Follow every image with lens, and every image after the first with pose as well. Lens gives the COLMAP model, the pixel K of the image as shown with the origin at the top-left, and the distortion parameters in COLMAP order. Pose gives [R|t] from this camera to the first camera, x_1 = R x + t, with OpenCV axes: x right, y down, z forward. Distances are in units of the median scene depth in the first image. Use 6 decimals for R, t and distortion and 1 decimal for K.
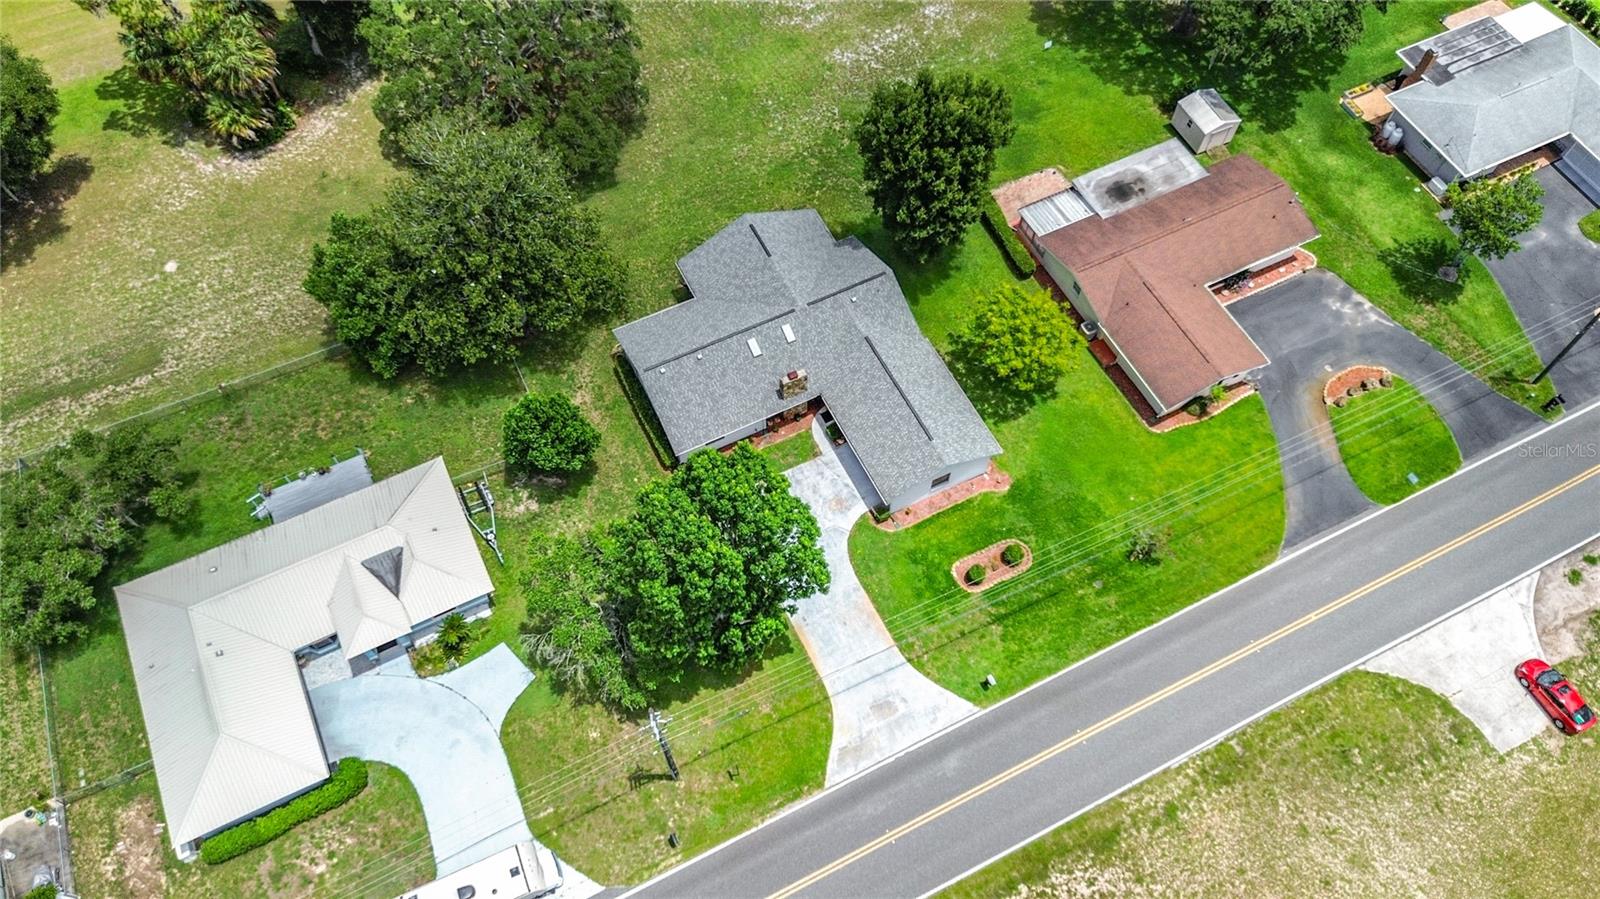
lens RADIAL K [[1159.2, 0, 800.0], [0, 1159.2, 449.5], [0, 0, 1]] dist [0.018234, 0.001221]
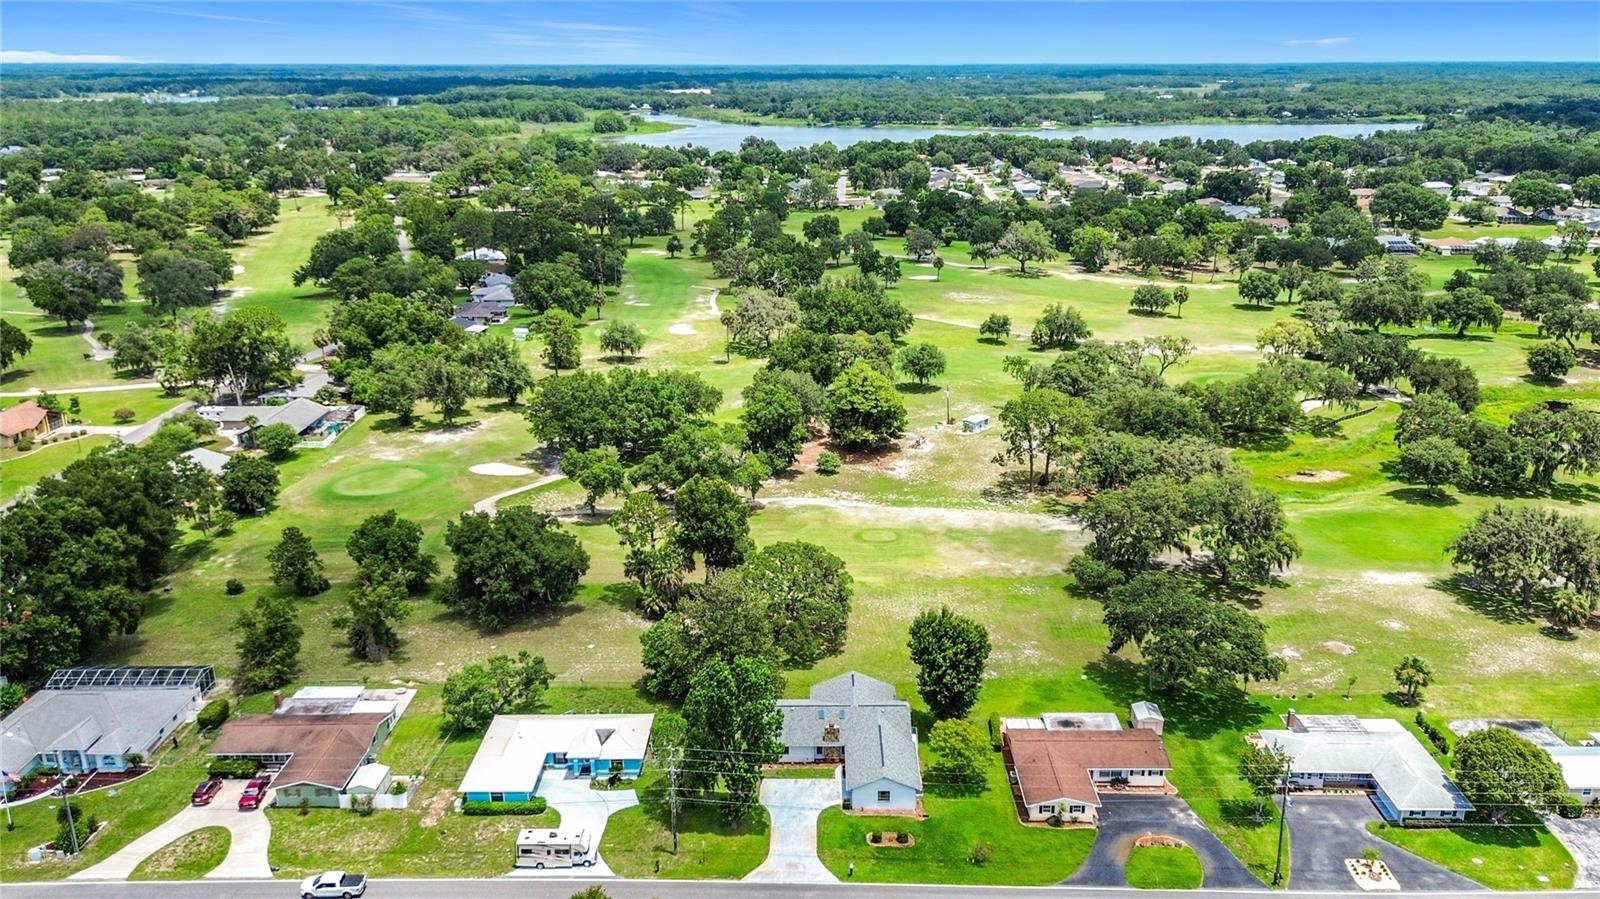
lens RADIAL K [[1159.2, 0, 800.0], [0, 1159.2, 449.5], [0, 0, 1]] dist [0.018234, 0.001221]
pose [[0.890374, 0.145045, -0.431504, 0.722079], [-0.397725, 0.708999, -0.582353, 0.762931], [0.221469, 0.690132, 0.688963, -0.638807]]
